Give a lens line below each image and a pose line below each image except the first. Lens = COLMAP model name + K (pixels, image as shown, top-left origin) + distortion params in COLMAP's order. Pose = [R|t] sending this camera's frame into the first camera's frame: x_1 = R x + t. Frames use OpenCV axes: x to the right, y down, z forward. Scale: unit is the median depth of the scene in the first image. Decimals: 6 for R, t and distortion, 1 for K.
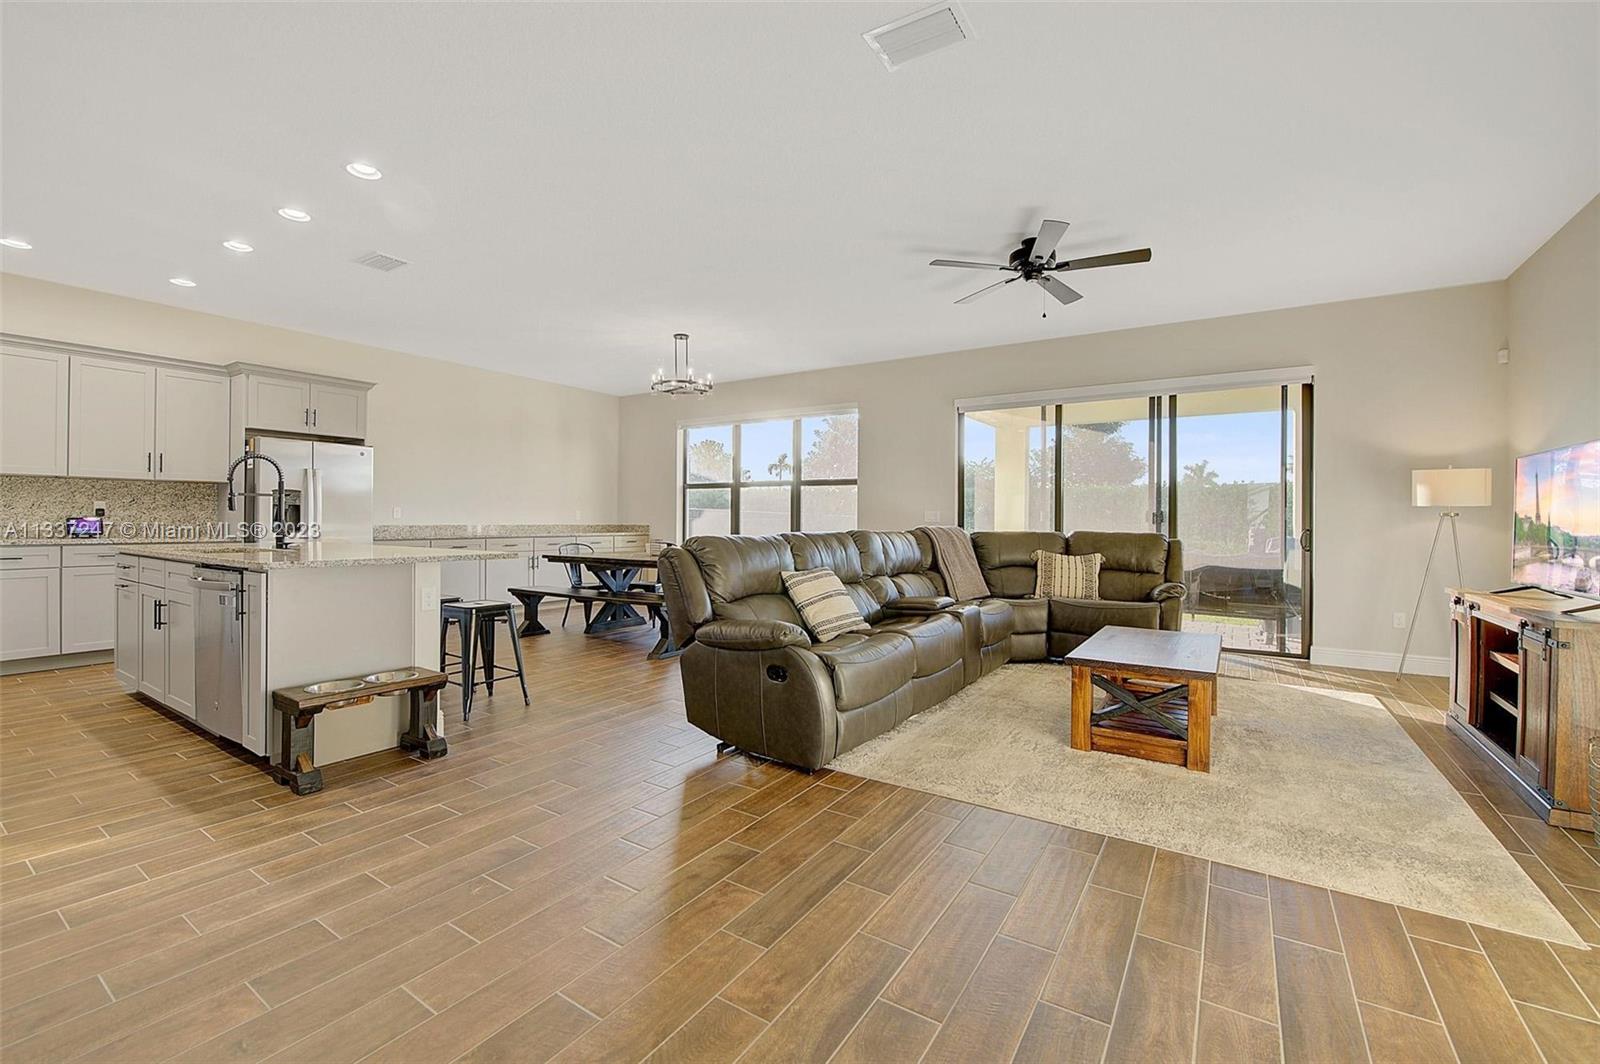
lens RADIAL K [[670.6, 0, 795.8], [0, 670.6, 524.4], [0, 0, 1]] dist [-0.015481, -0.000745]
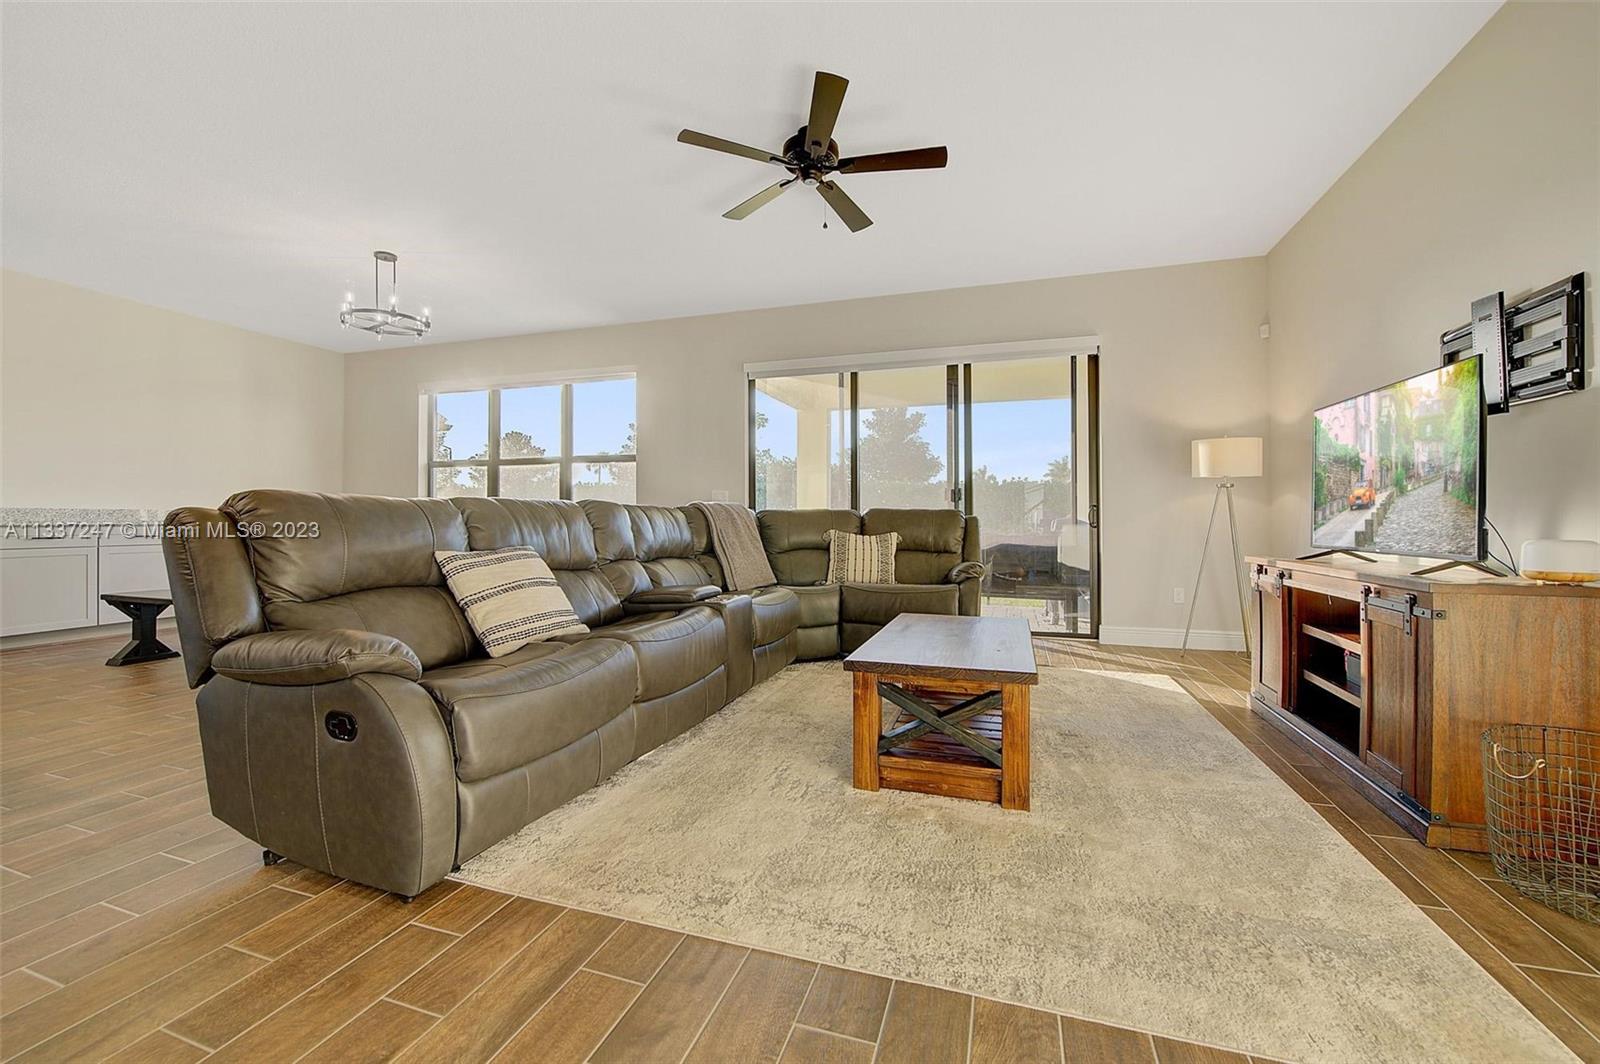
lens RADIAL K [[647.8, 0, 799.1], [0, 647.8, 516.8], [0, 0, 1]] dist [-0.016082, -0.000151]
pose [[0.964331, -0.004324, 0.264666, 0.139164], [0.007072, 0.999931, -0.009432, 0.041064], [-0.264606, 0.010967, 0.964294, 0.276165]]
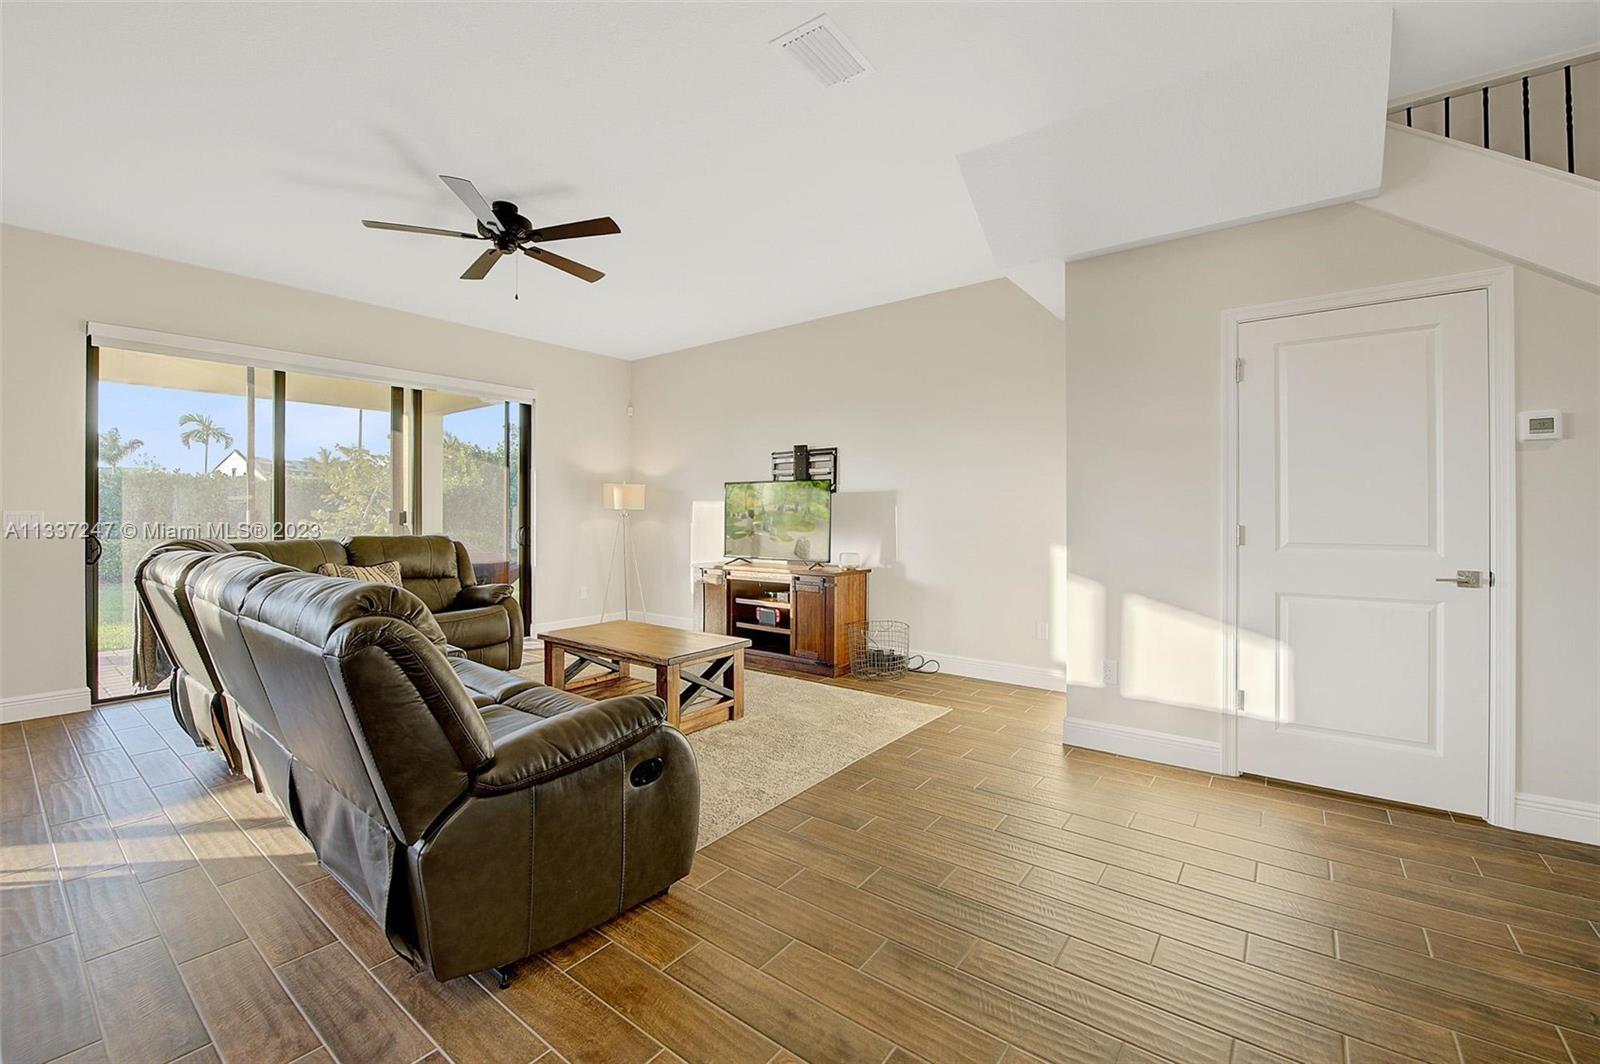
lens RADIAL K [[647.8, 0, 807.2], [0, 647.8, 516.8], [0, 0, 1]] dist [-0.016082, -0.000151]
pose [[0.064517, -0.012076, 0.997844, -0.464580], [0.006804, 0.999909, 0.011661, -0.027661], [-0.997893, 0.006037, 0.064594, 0.564829]]
